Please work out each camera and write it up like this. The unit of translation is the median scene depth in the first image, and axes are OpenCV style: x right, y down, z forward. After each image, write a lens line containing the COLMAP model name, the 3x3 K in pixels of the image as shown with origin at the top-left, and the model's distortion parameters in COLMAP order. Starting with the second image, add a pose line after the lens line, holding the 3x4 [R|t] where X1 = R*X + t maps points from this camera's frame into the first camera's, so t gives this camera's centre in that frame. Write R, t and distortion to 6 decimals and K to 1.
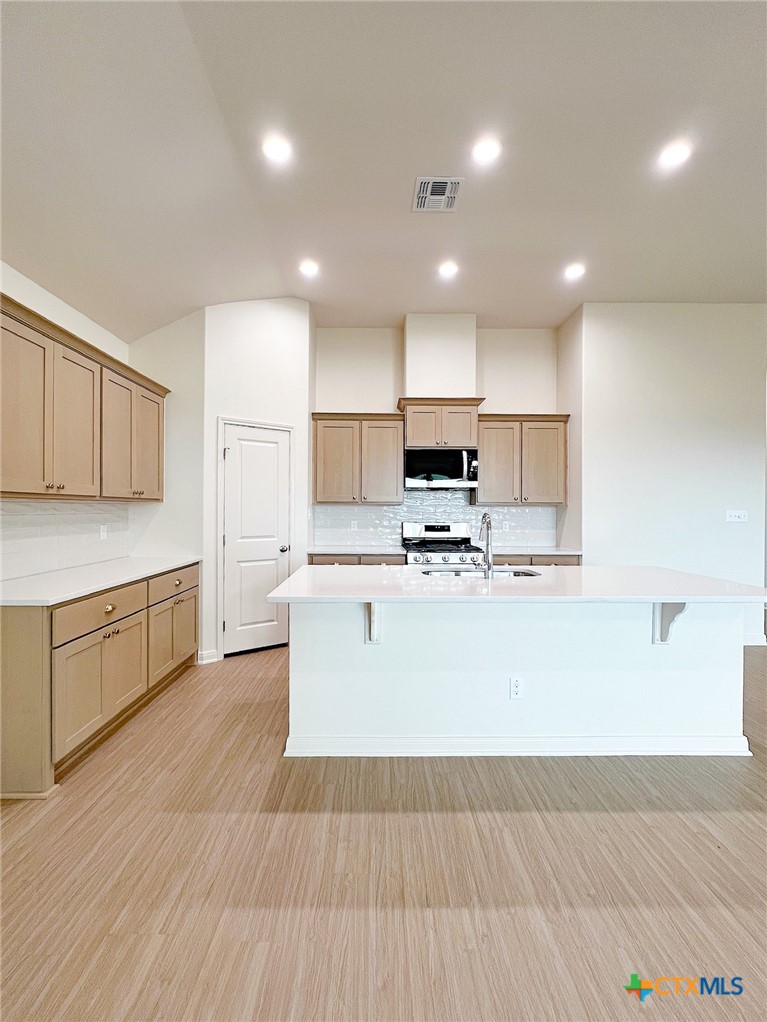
lens RADIAL K [[438.5, 0, 377.6], [0, 438.5, 510.0], [0, 0, 1]] dist [-0.001753, -0.000158]
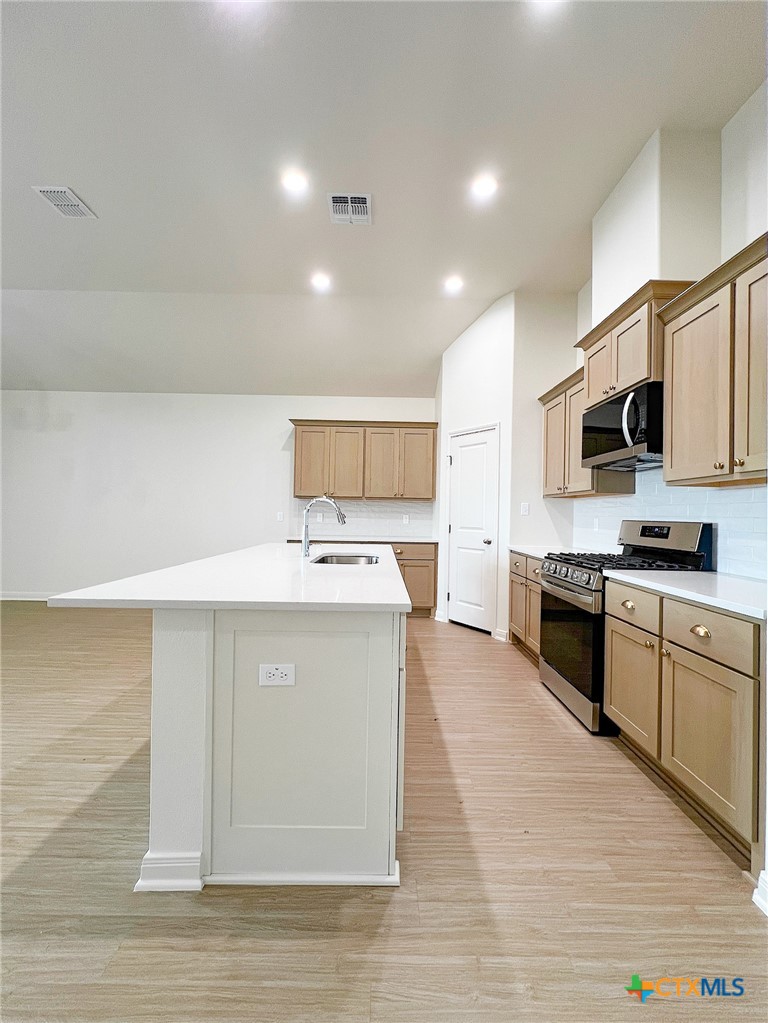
lens RADIAL K [[422.7, 0, 384.9], [0, 422.7, 510.6], [0, 0, 1]] dist [-0.000507, 0.000406]
pose [[-0.001305, -0.013586, -0.999907, 0.816165], [-0.021222, 0.999683, -0.013555, 0.034360], [0.999774, 0.021202, -0.001593, 0.759057]]
